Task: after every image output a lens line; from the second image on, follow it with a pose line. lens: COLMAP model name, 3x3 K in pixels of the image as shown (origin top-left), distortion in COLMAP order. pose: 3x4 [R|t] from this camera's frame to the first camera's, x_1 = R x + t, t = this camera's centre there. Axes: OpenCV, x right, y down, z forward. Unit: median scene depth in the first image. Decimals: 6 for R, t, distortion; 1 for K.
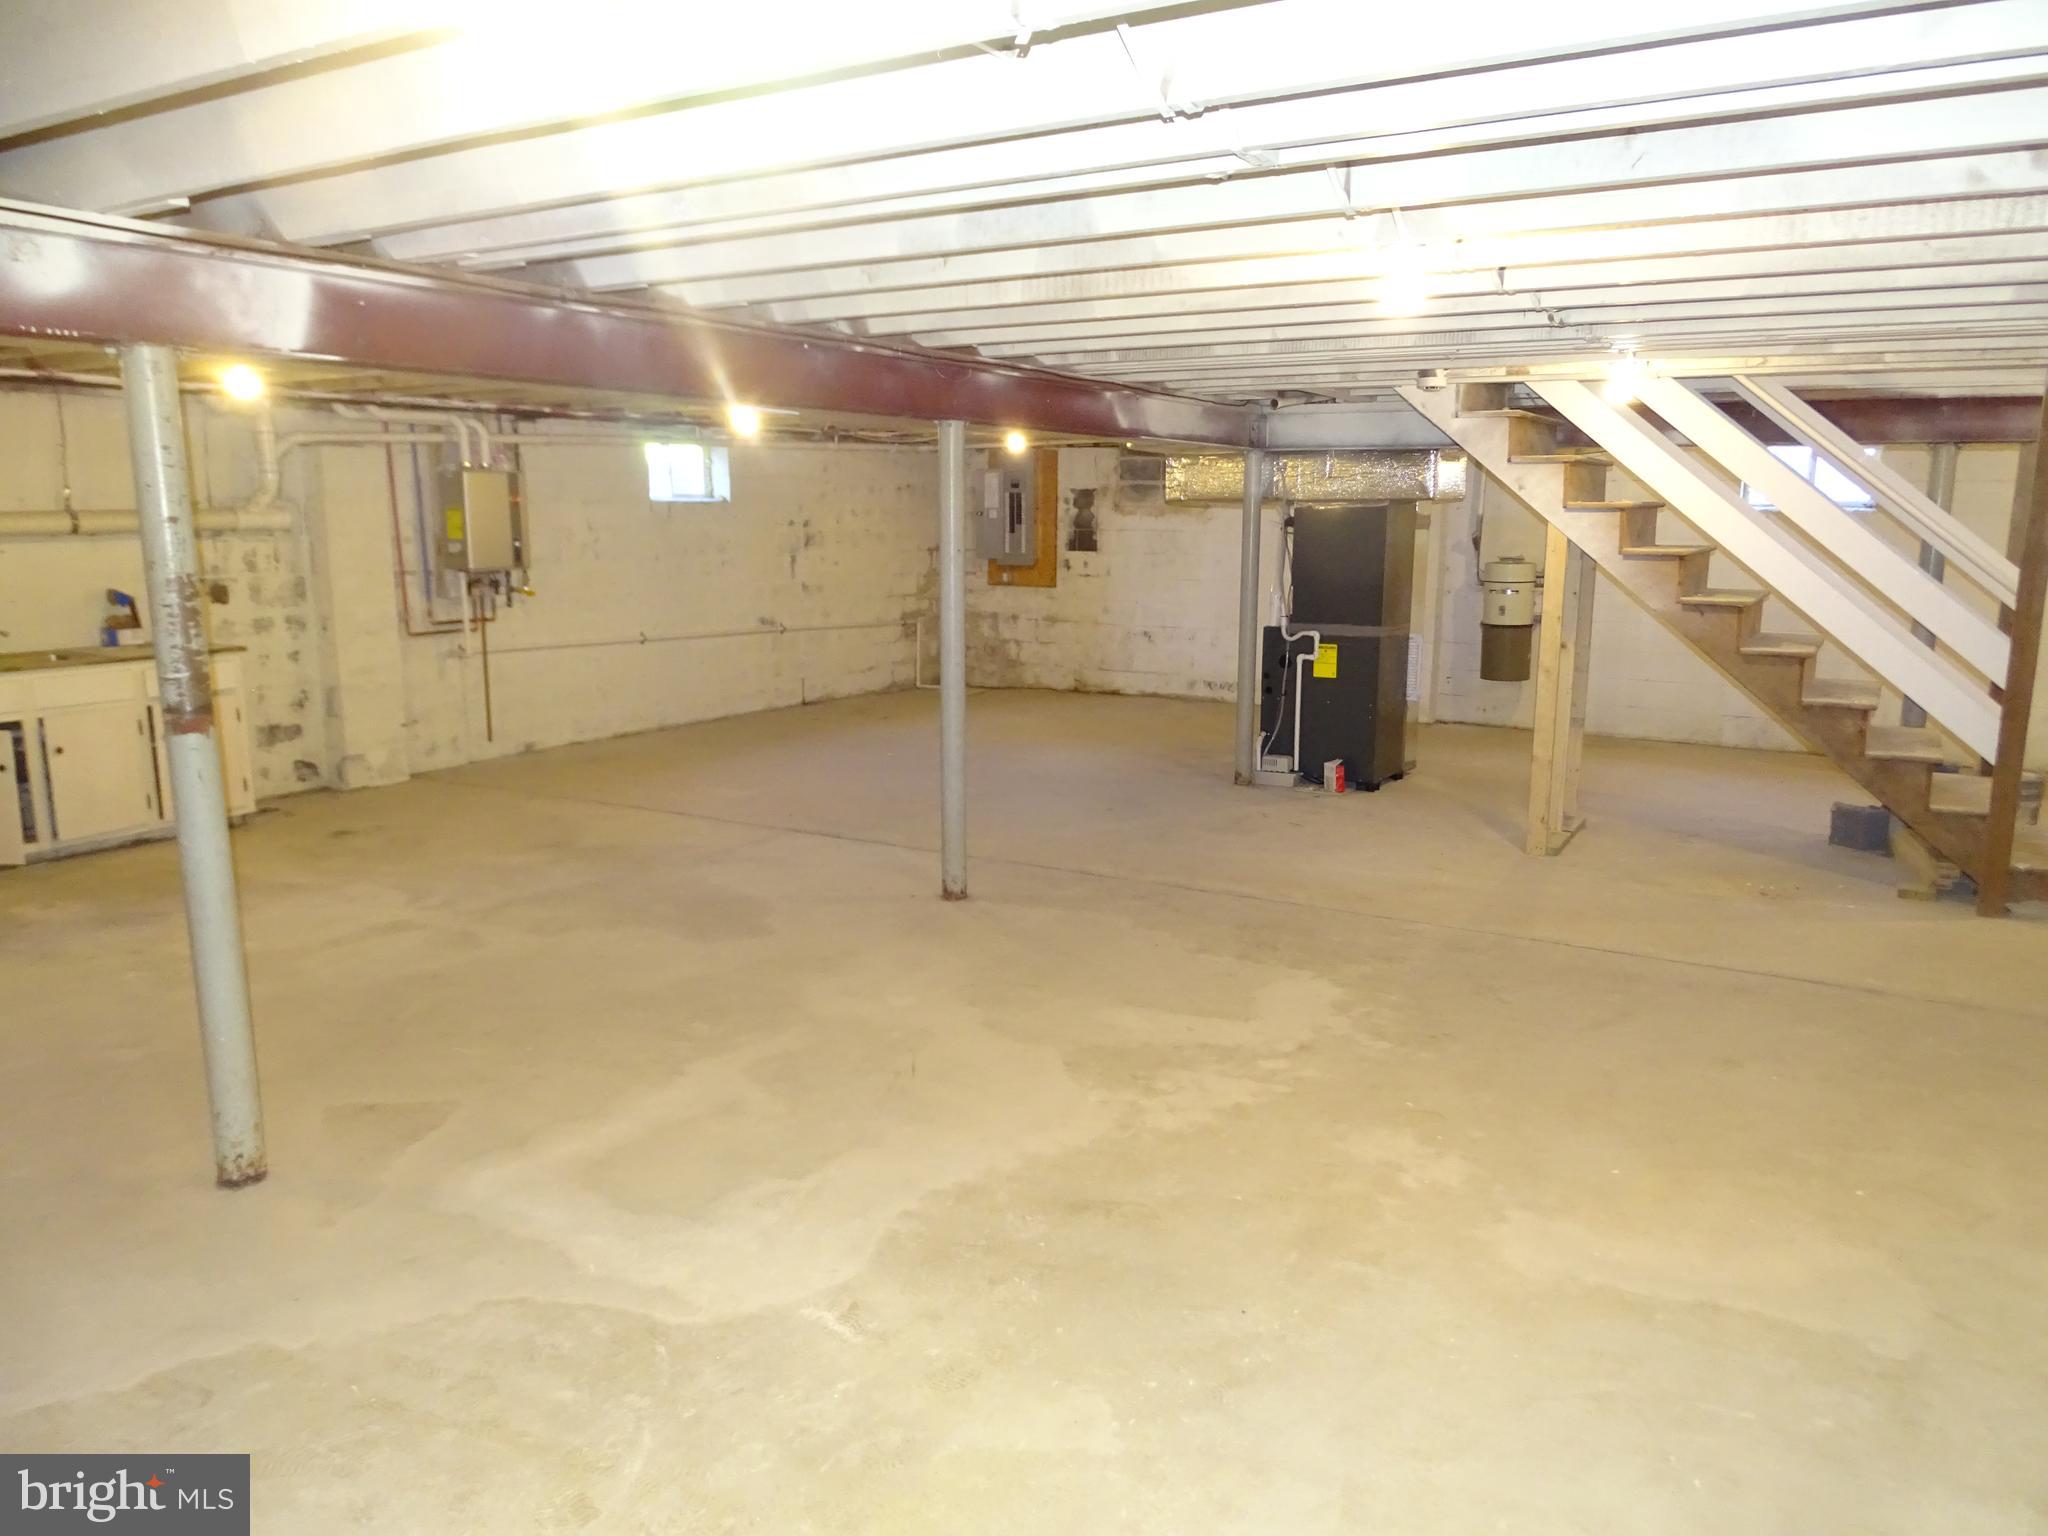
lens RADIAL K [[1407.2, 0, 1024.0], [0, 1407.2, 768.0], [0, 0, 1]] dist [-0.018988, -0.000752]
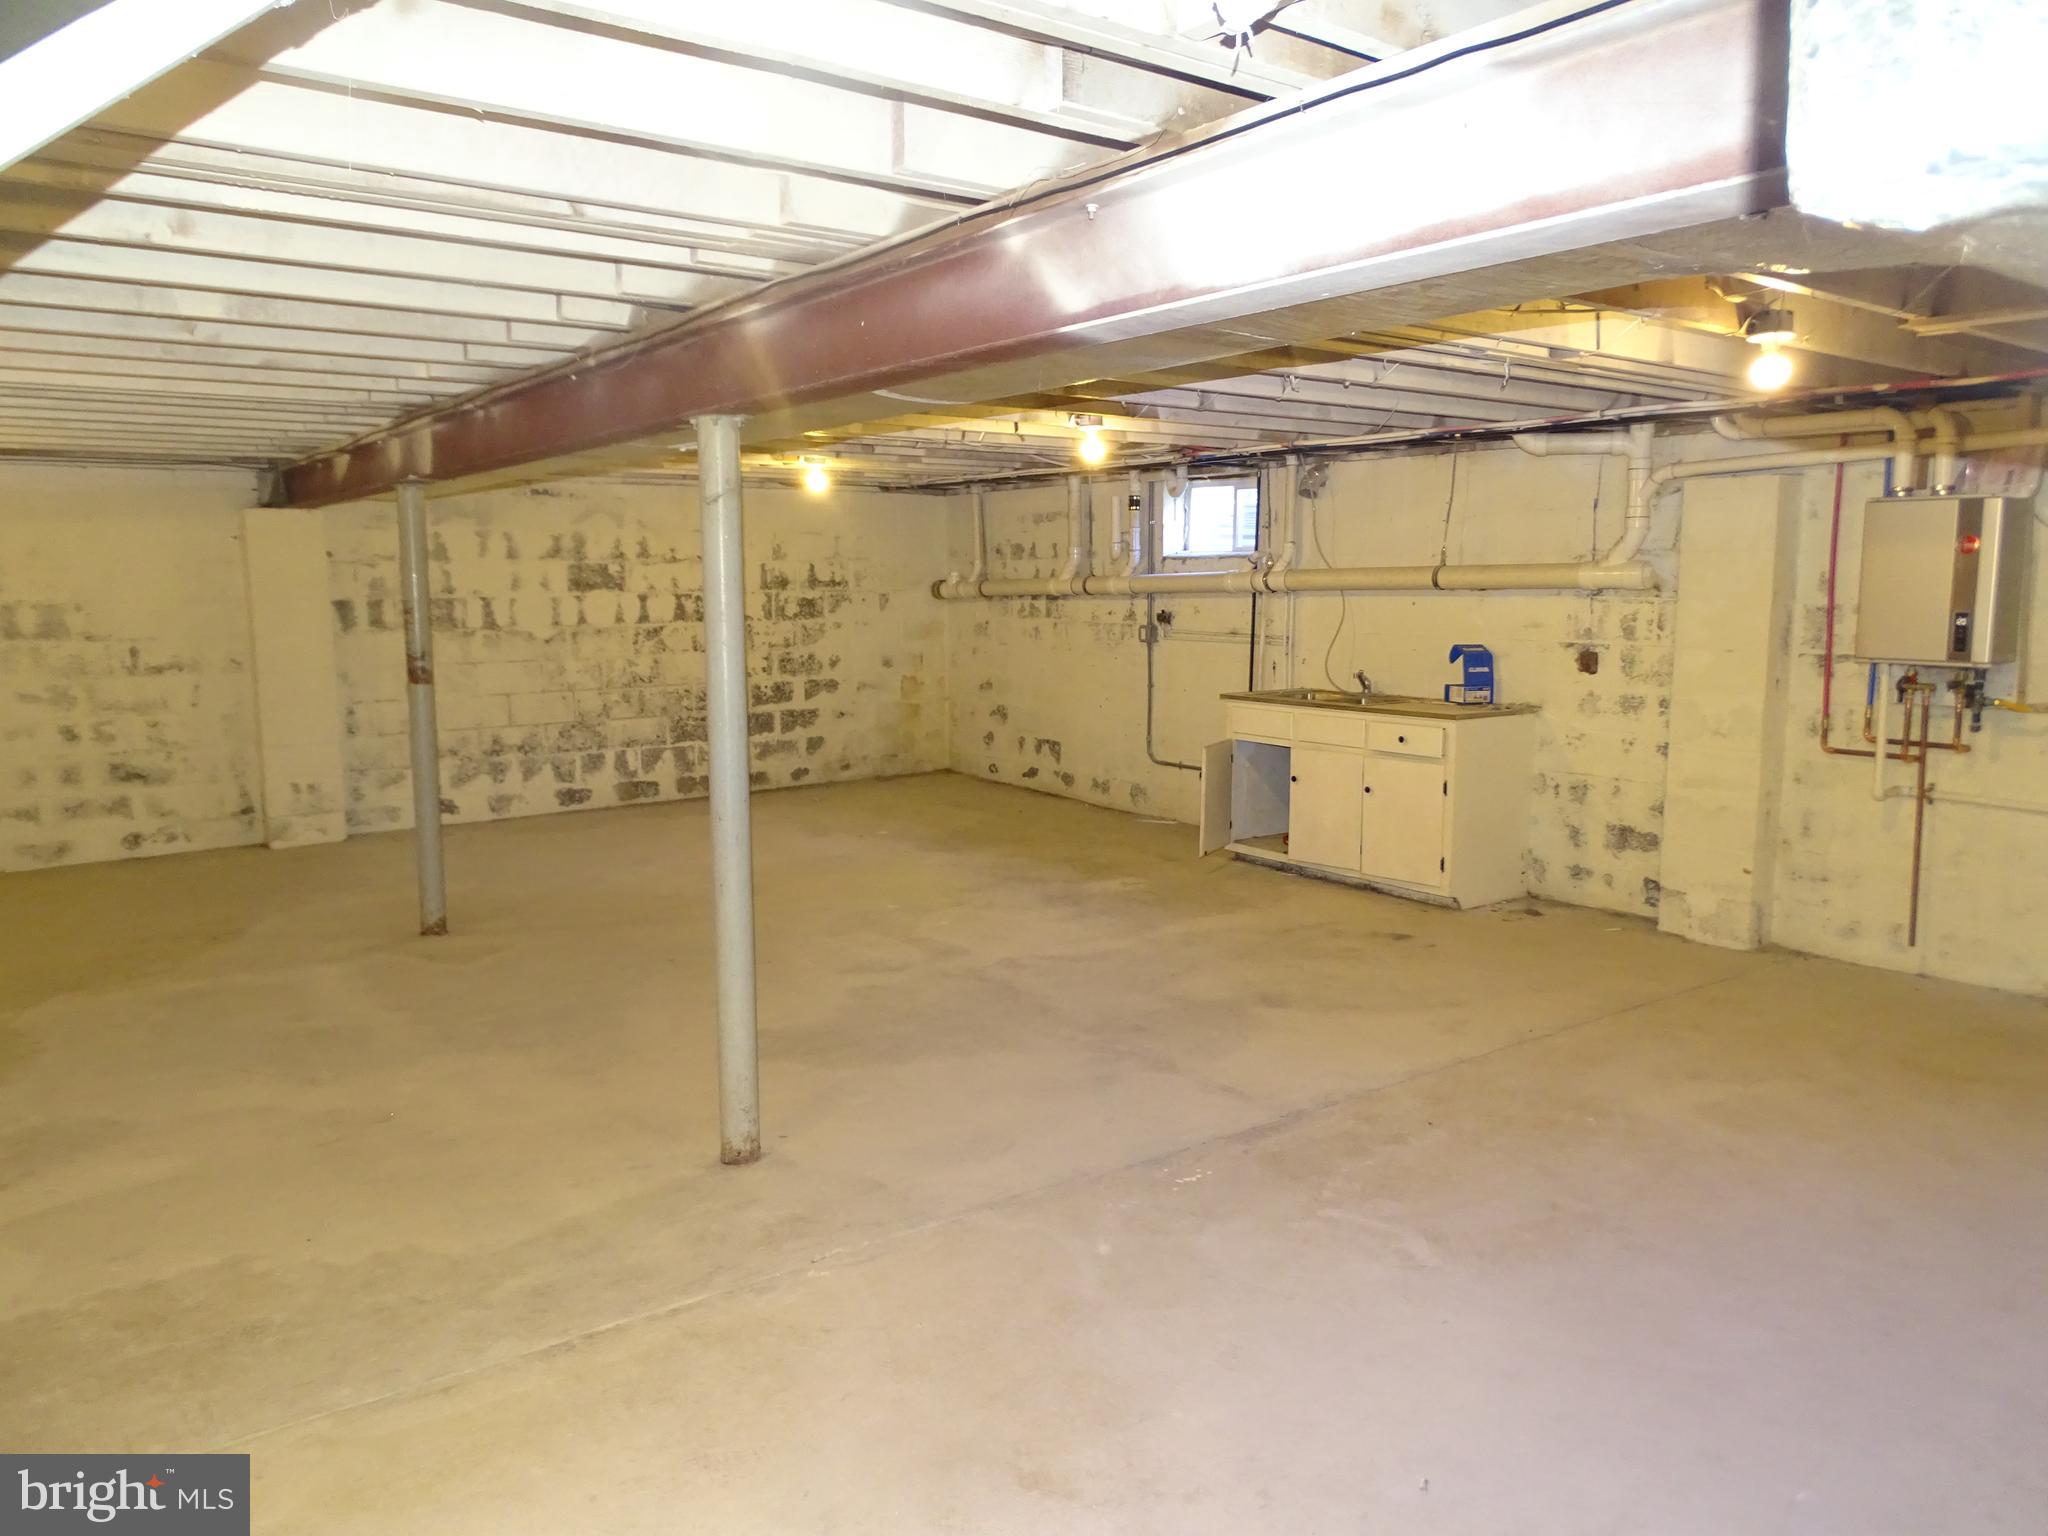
lens RADIAL K [[1407.2, 0, 1024.0], [0, 1407.2, 768.0], [0, 0, 1]] dist [-0.018988, -0.000752]
pose [[-0.371163, 0.125182, -0.920091, 0.347320], [-0.166368, 0.965873, 0.198524, -0.170087], [0.913542, 0.226759, -0.337670, 0.961729]]
